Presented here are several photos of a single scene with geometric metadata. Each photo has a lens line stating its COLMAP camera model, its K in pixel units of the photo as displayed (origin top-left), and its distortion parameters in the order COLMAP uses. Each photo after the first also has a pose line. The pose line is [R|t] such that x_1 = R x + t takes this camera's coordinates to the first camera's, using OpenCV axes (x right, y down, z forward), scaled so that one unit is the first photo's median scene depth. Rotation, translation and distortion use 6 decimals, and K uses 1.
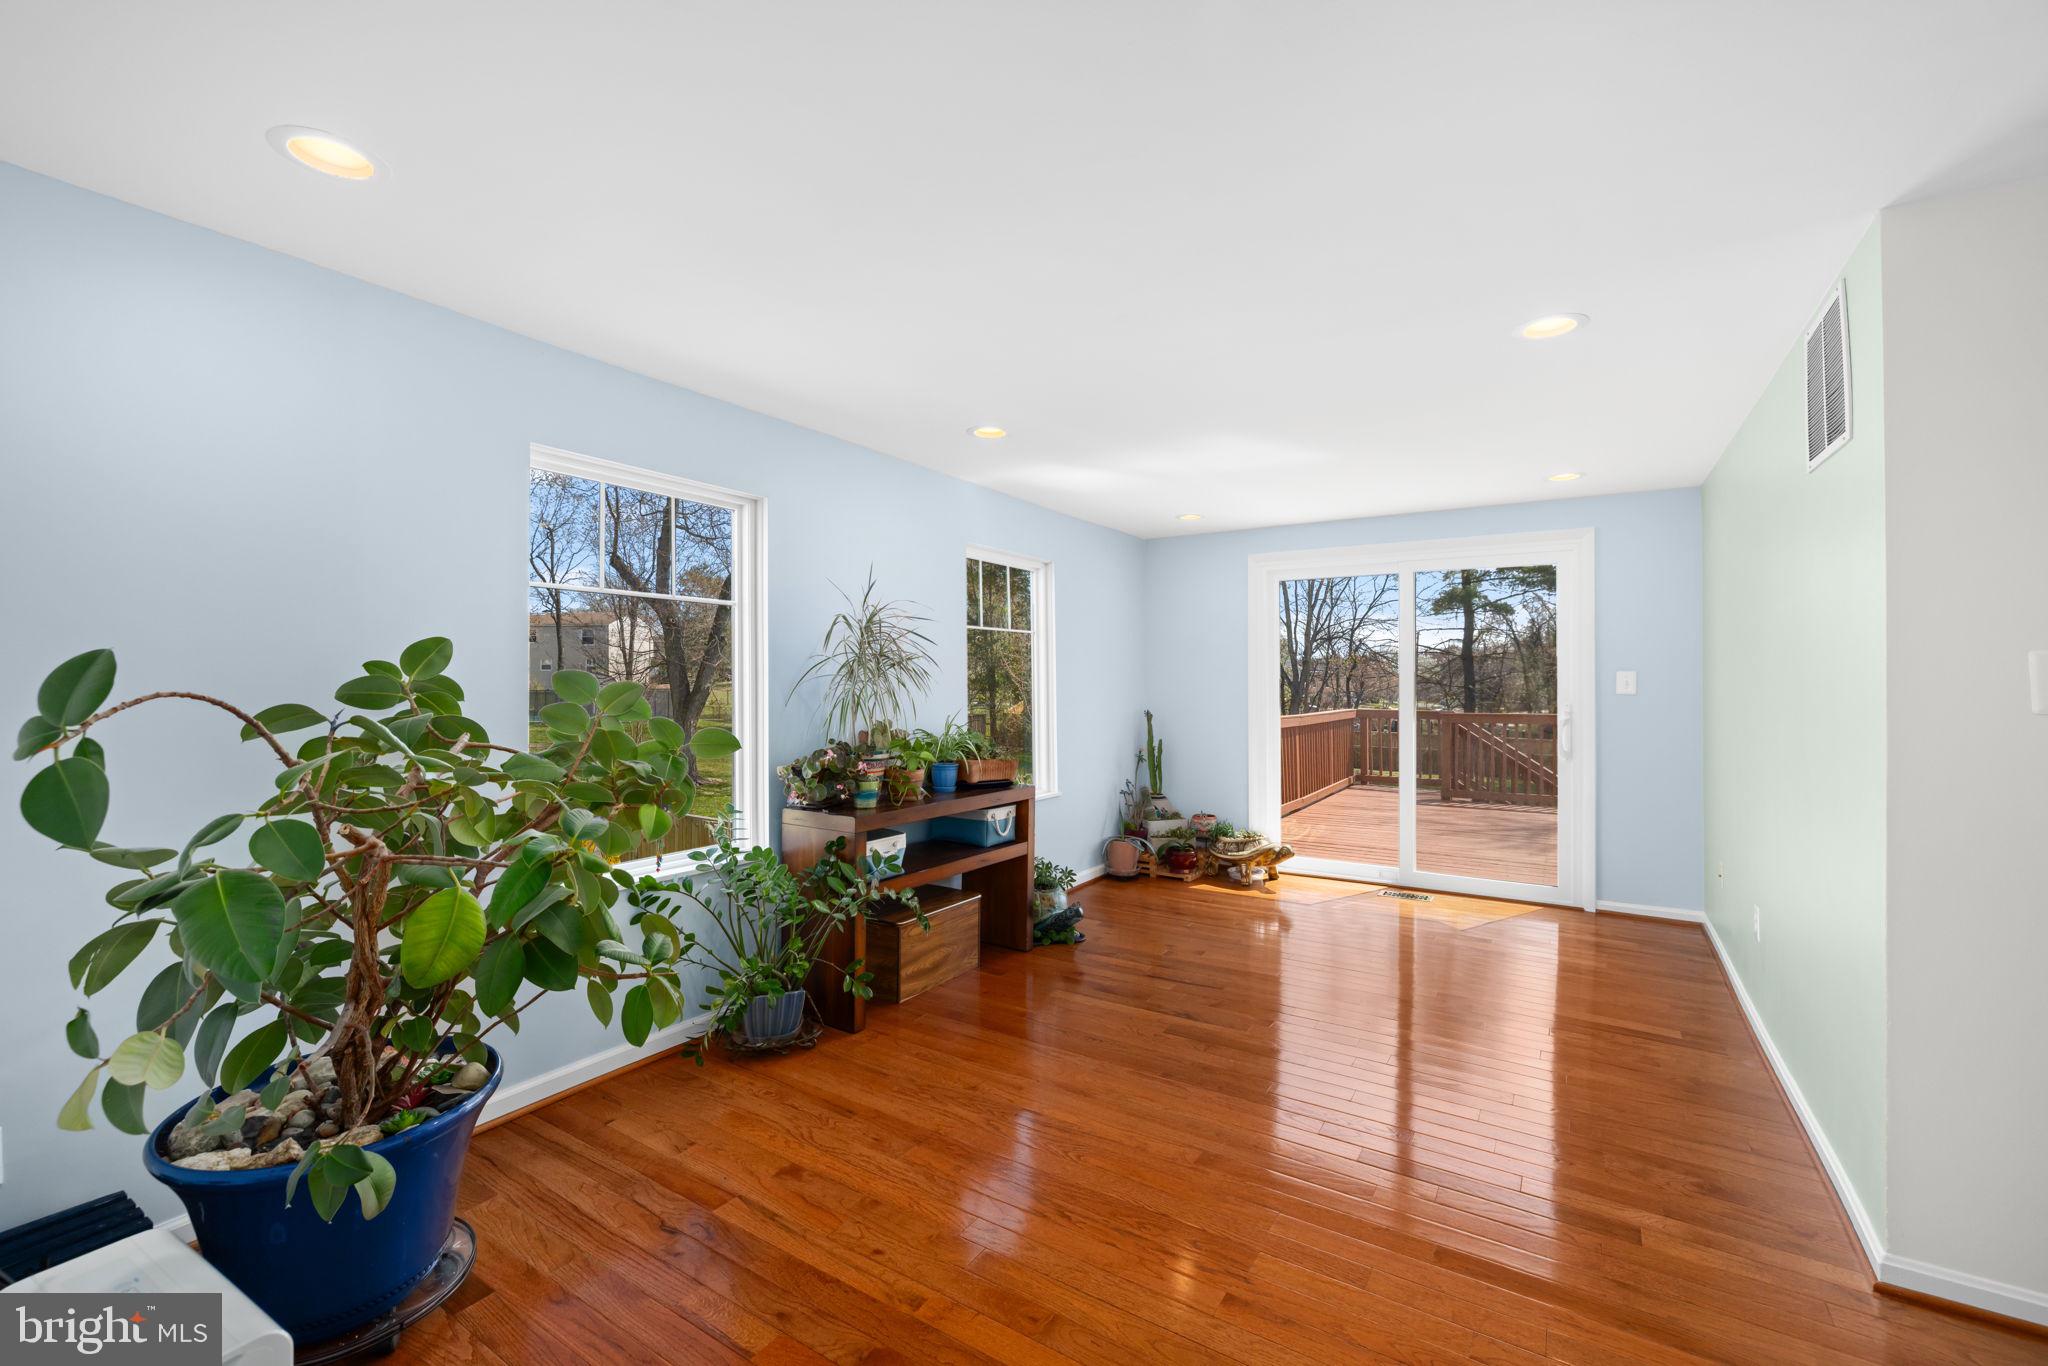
lens RADIAL K [[862.1, 0, 1021.6], [0, 862.1, 677.7], [0, 0, 1]] dist [-0.000156, -0.000439]
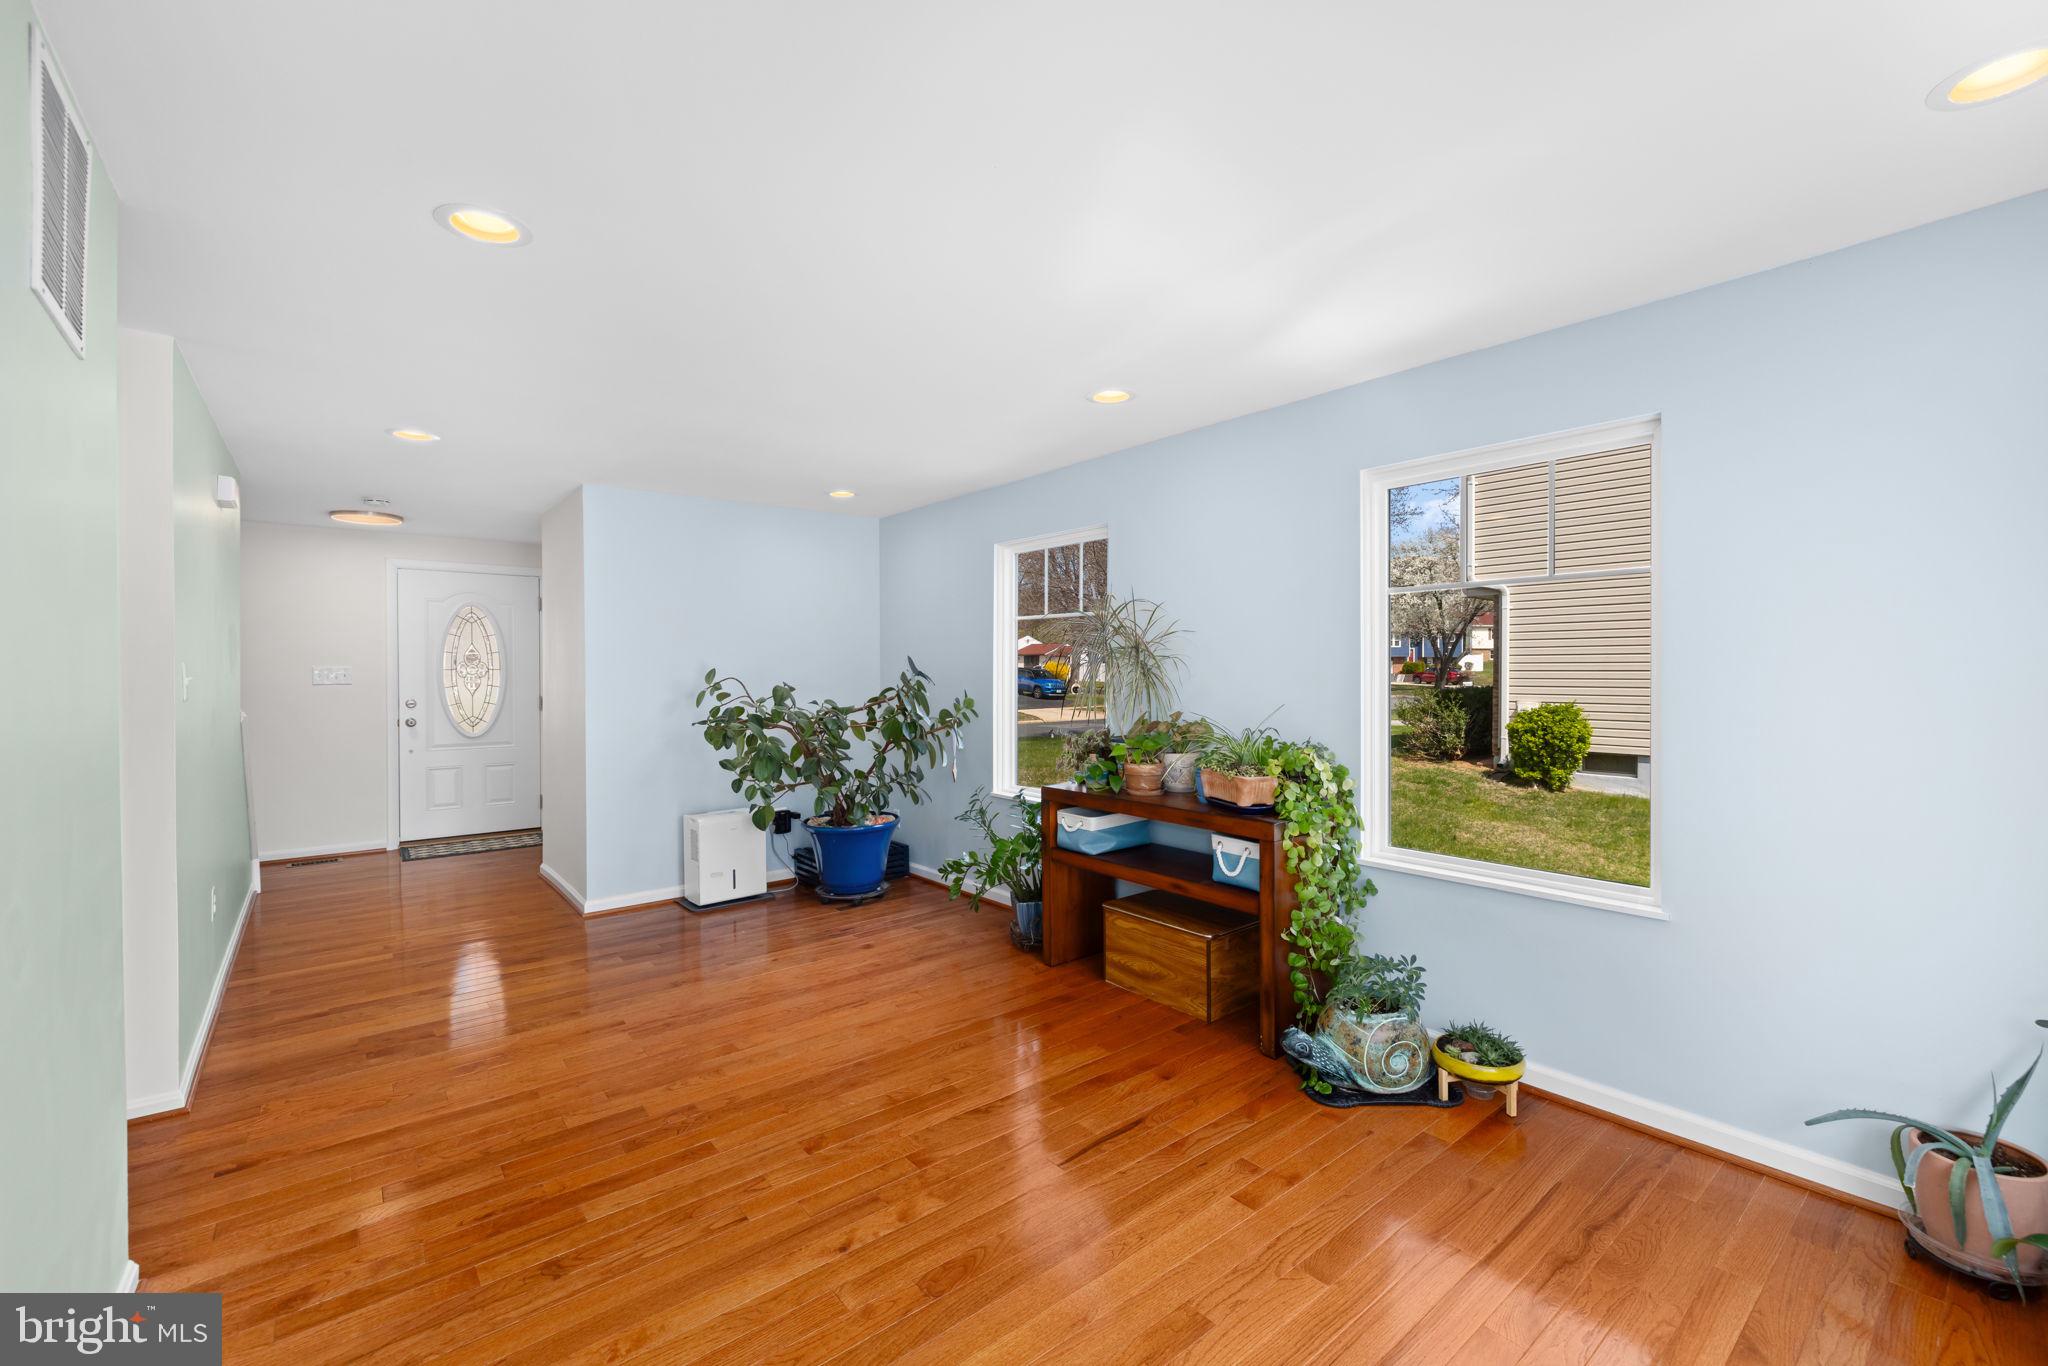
lens RADIAL K [[862.1, 0, 1021.6], [0, 862.1, 677.7], [0, 0, 1]] dist [-0.000156, -0.000439]
pose [[-0.311223, 0.005332, -0.950322, 0.940719], [0.002101, 0.999986, 0.004922, 0.008210], [0.950335, -0.000465, -0.311230, 1.324391]]
